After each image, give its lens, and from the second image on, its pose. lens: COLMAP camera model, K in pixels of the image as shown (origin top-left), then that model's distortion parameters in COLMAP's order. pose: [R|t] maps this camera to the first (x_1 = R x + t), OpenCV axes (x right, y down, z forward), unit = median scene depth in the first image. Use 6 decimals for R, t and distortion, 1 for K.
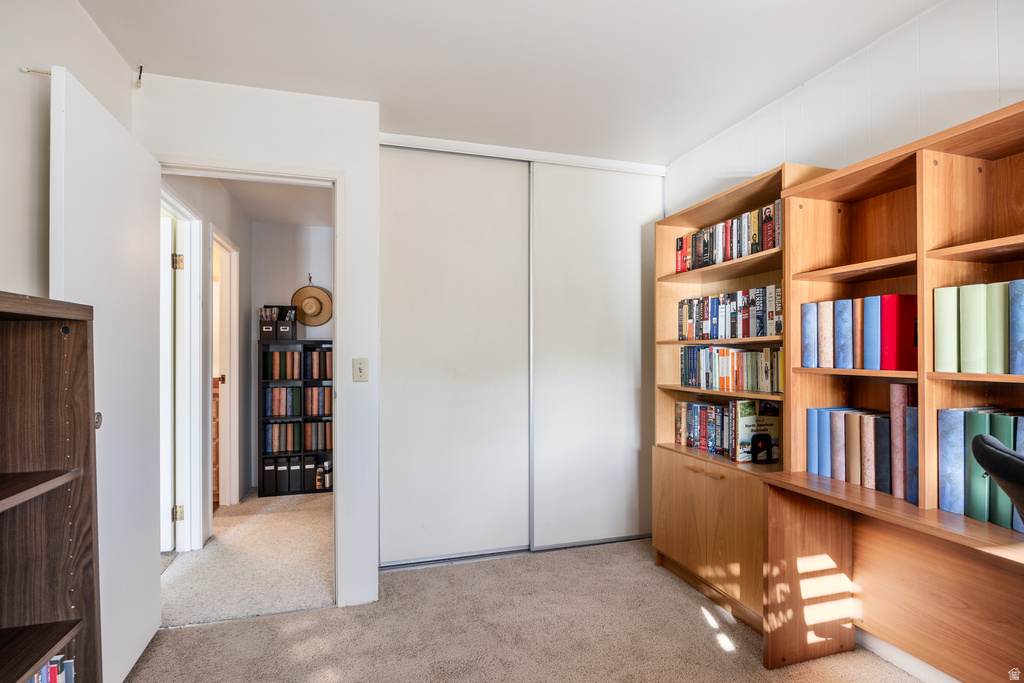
lens RADIAL K [[478.1, 0, 504.9], [0, 478.1, 356.2], [0, 0, 1]] dist [-0.011547, -0.000703]
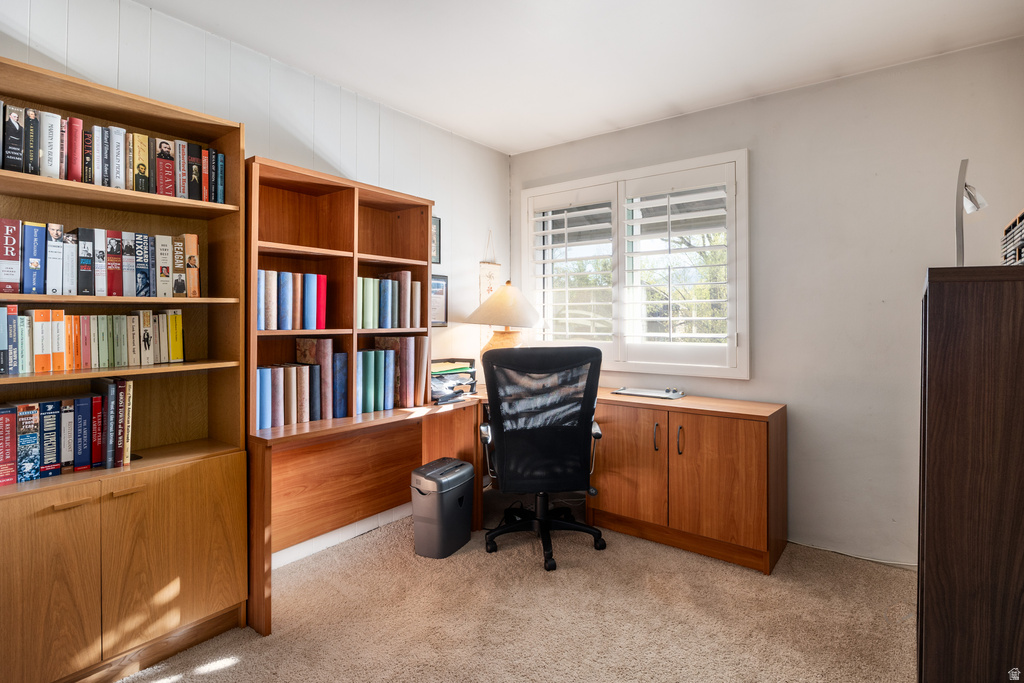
lens RADIAL K [[505.4, 0, 524.9], [0, 505.4, 311.5], [0, 0, 1]] dist [-0.009718, -0.001319]
pose [[-0.583076, 0.008182, 0.812376, -0.492360], [0.003105, 0.999964, -0.007843, -0.006438], [-0.812412, -0.002050, -0.583081, 0.937438]]
